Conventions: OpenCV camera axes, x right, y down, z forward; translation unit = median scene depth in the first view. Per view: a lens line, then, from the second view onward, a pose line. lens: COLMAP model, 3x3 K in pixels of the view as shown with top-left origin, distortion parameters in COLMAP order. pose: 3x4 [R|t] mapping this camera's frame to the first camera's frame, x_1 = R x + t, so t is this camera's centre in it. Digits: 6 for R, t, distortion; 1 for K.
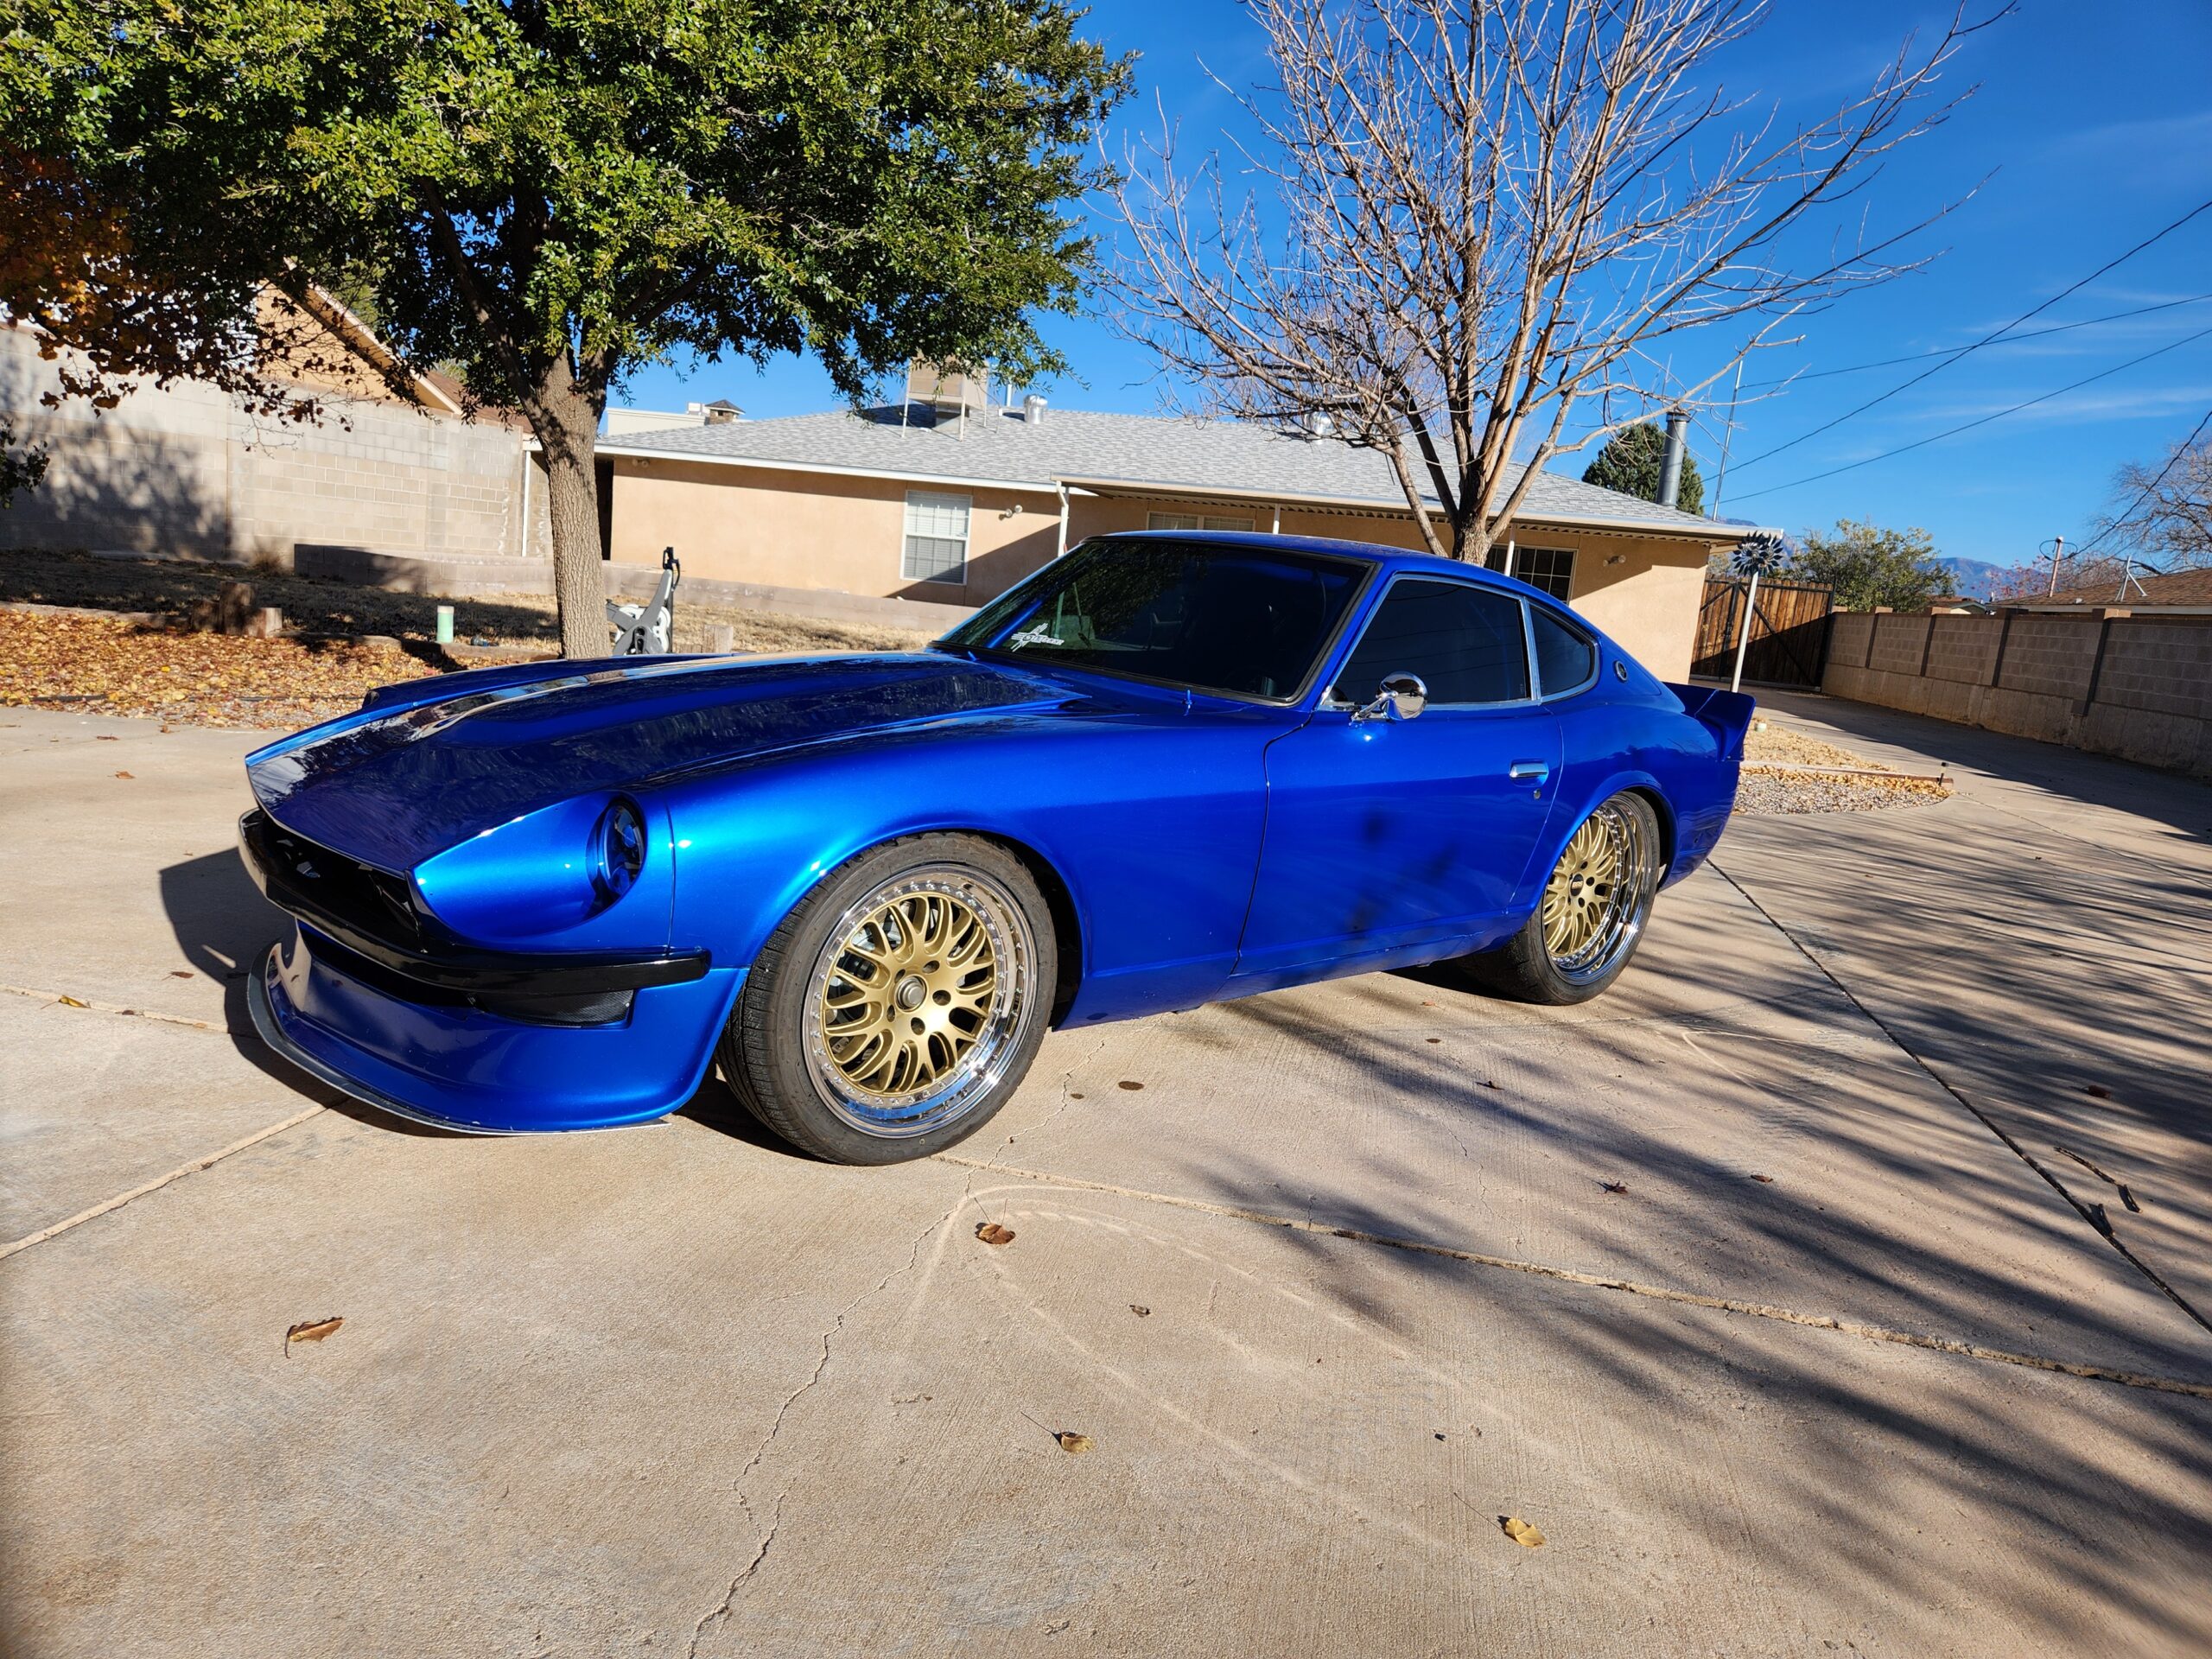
lens RADIAL K [[1499.9, 0, 1106.7], [0, 1499.9, 833.8], [0, 0, 1]] dist [0.038191, -0.037830]
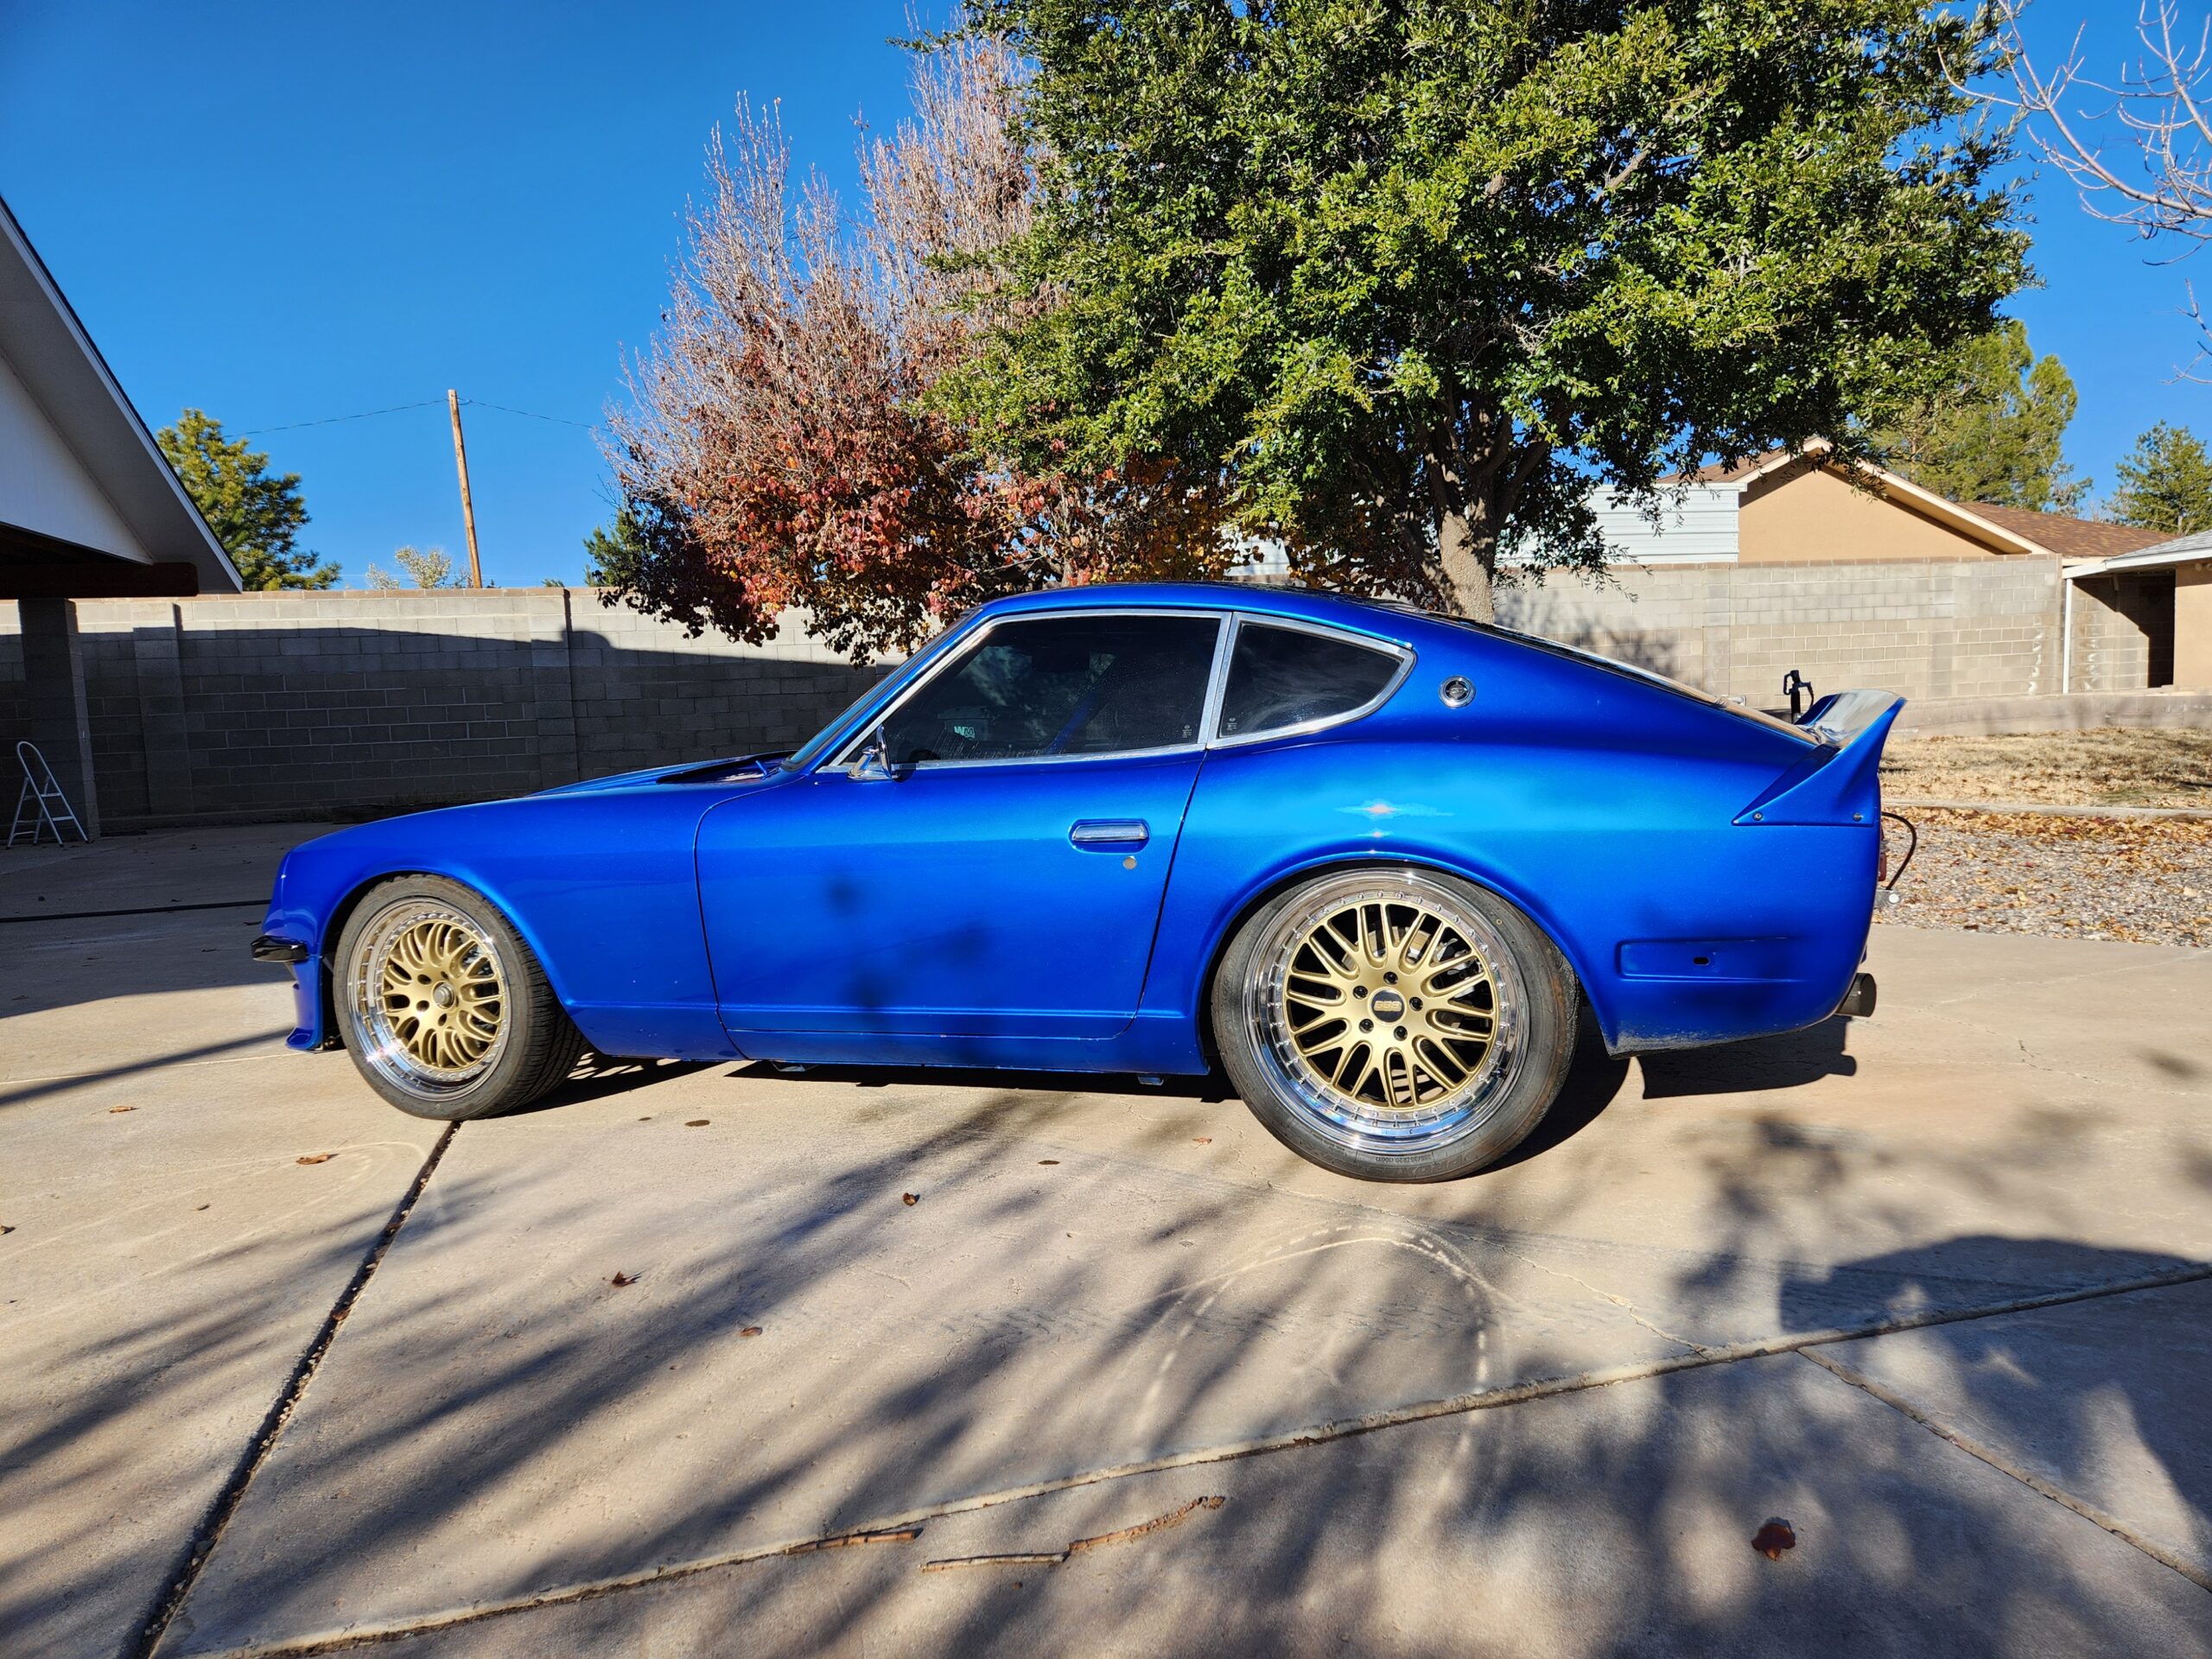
lens RADIAL K [[1499.9, 0, 1111.8], [0, 1499.9, 833.7], [0, 0, 1]] dist [0.038191, -0.037830]
pose [[0.452191, -0.043892, -0.890841, 0.922966], [-0.060019, 0.995027, -0.079491, 0.019579], [0.889900, 0.089412, 0.447308, 0.610371]]
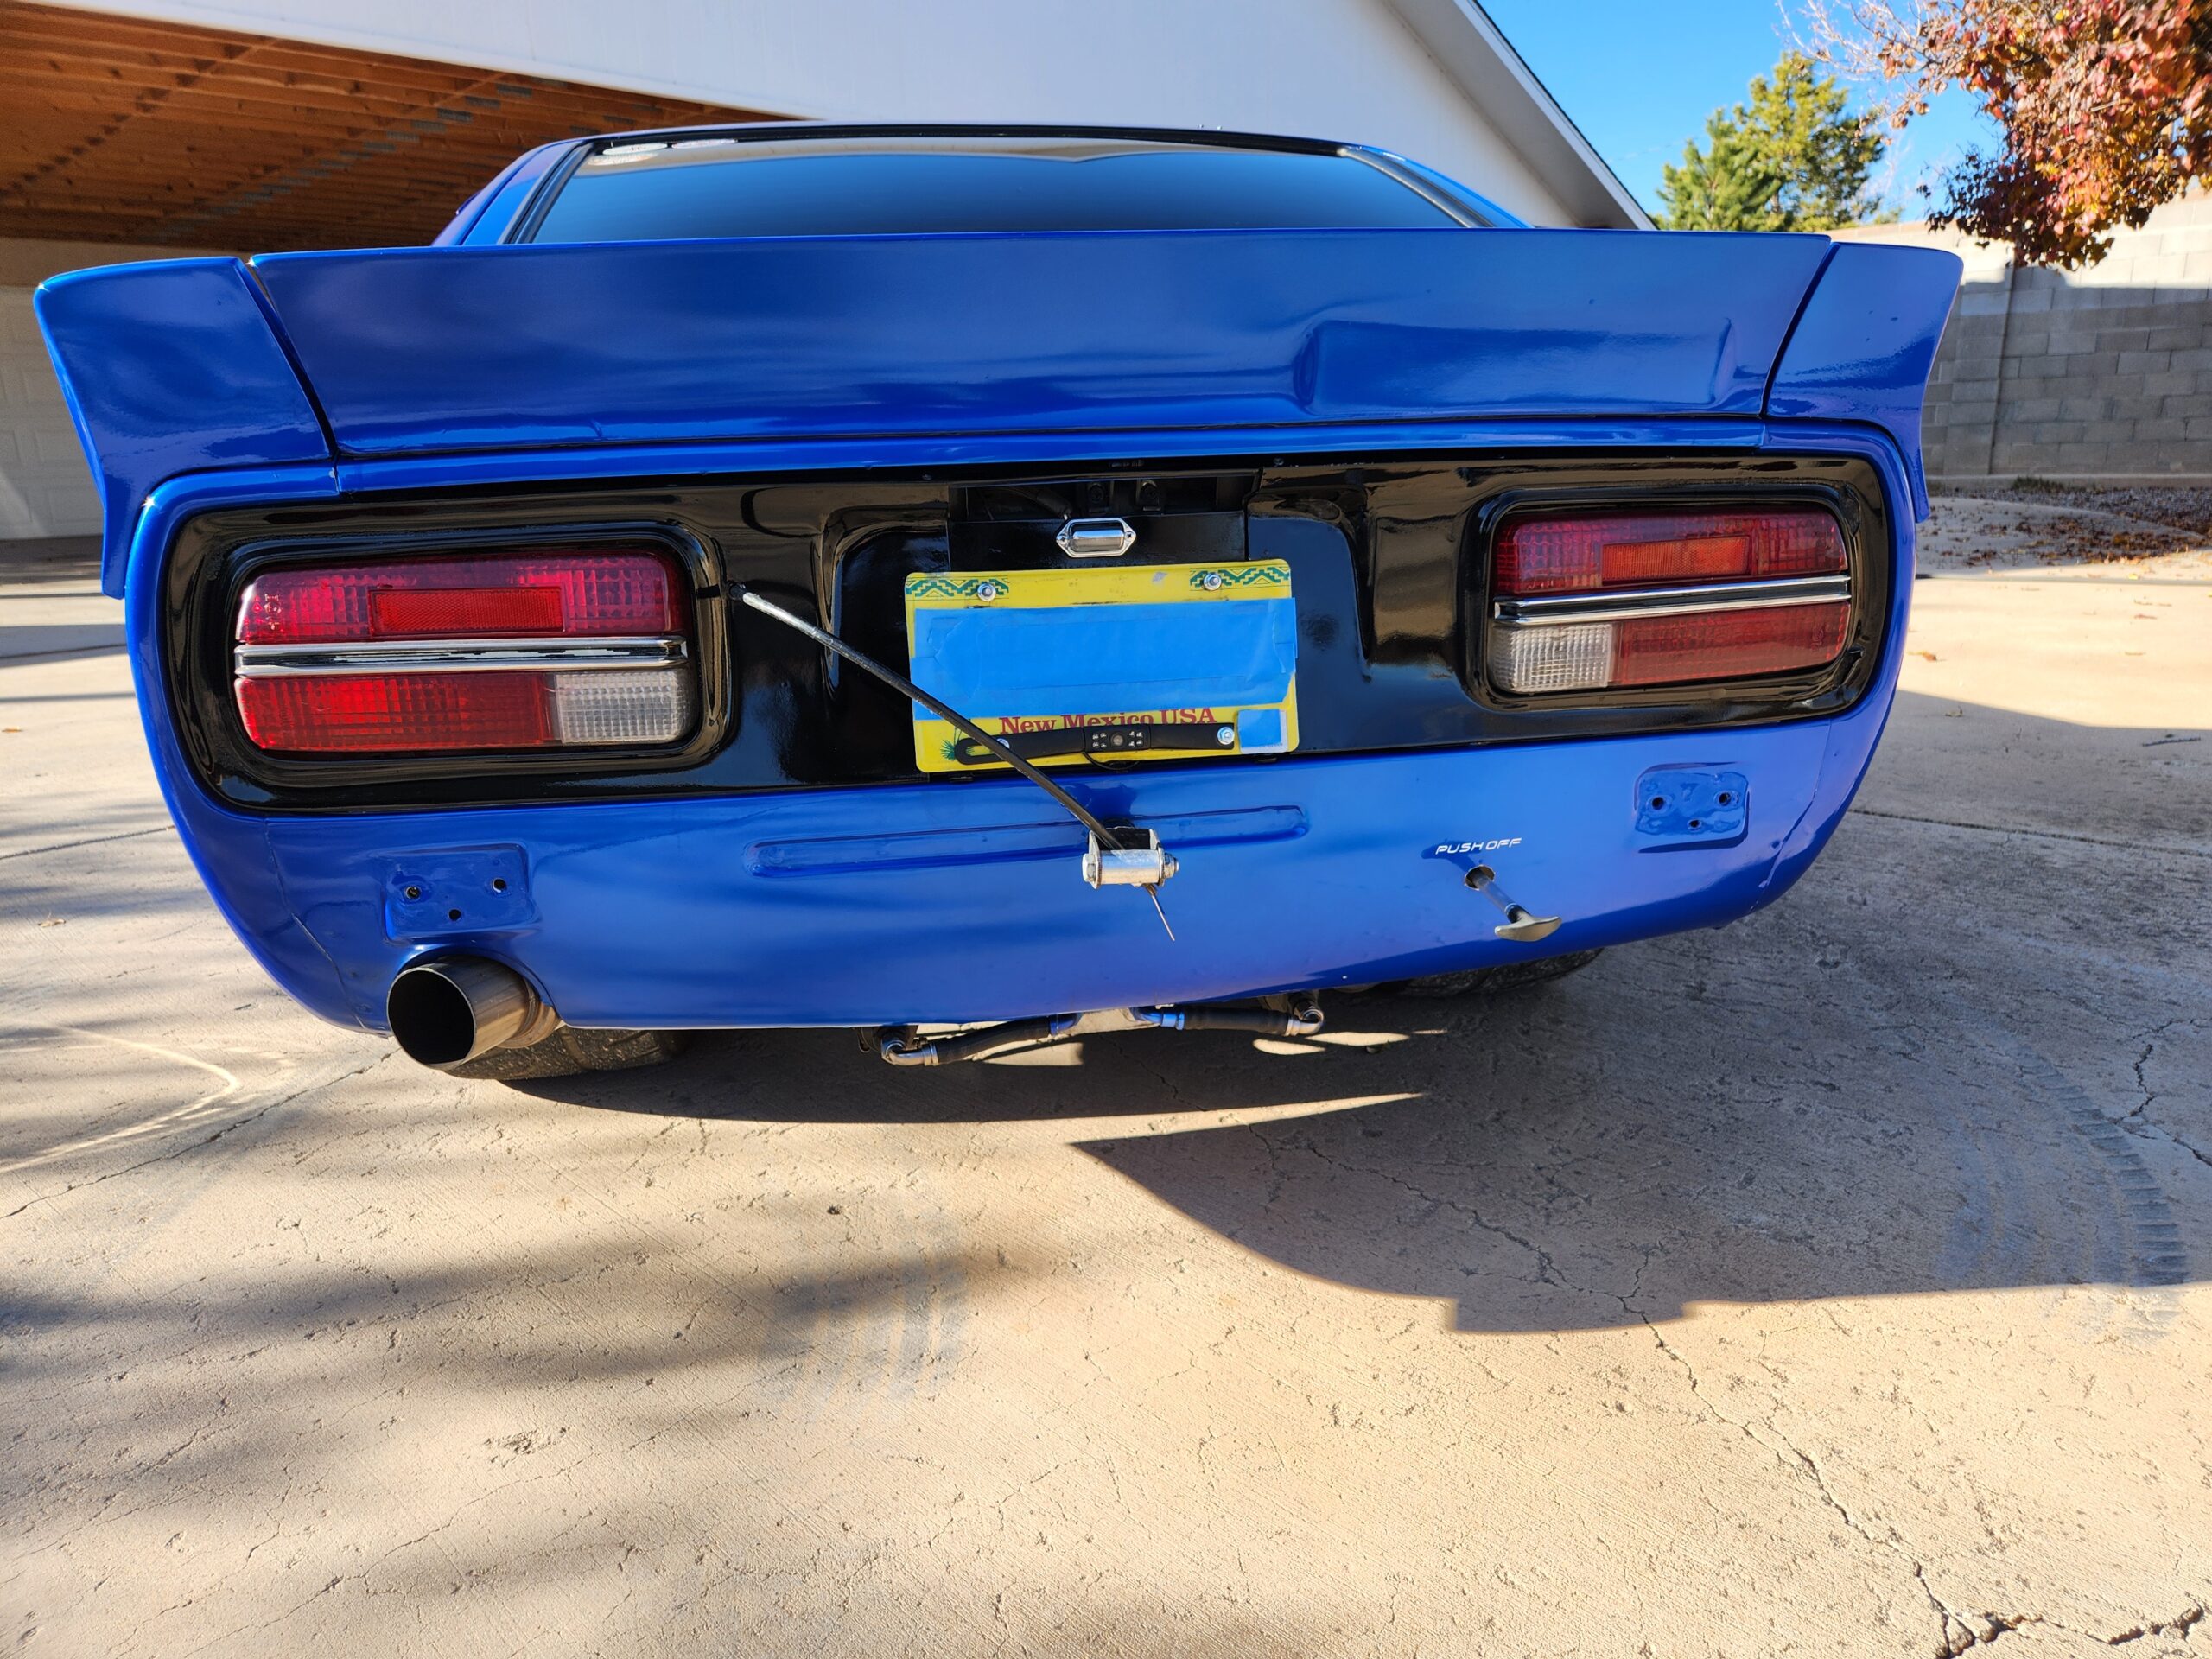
lens RADIAL K [[1499.9, 0, 1104.2], [0, 1499.9, 824.6], [0, 0, 1]] dist [0.038191, -0.037830]
pose [[-0.520859, 0.129633, -0.843743, 0.639993], [-0.170066, 0.952831, 0.251378, -0.112719], [0.836531, 0.274424, -0.474244, 1.458380]]
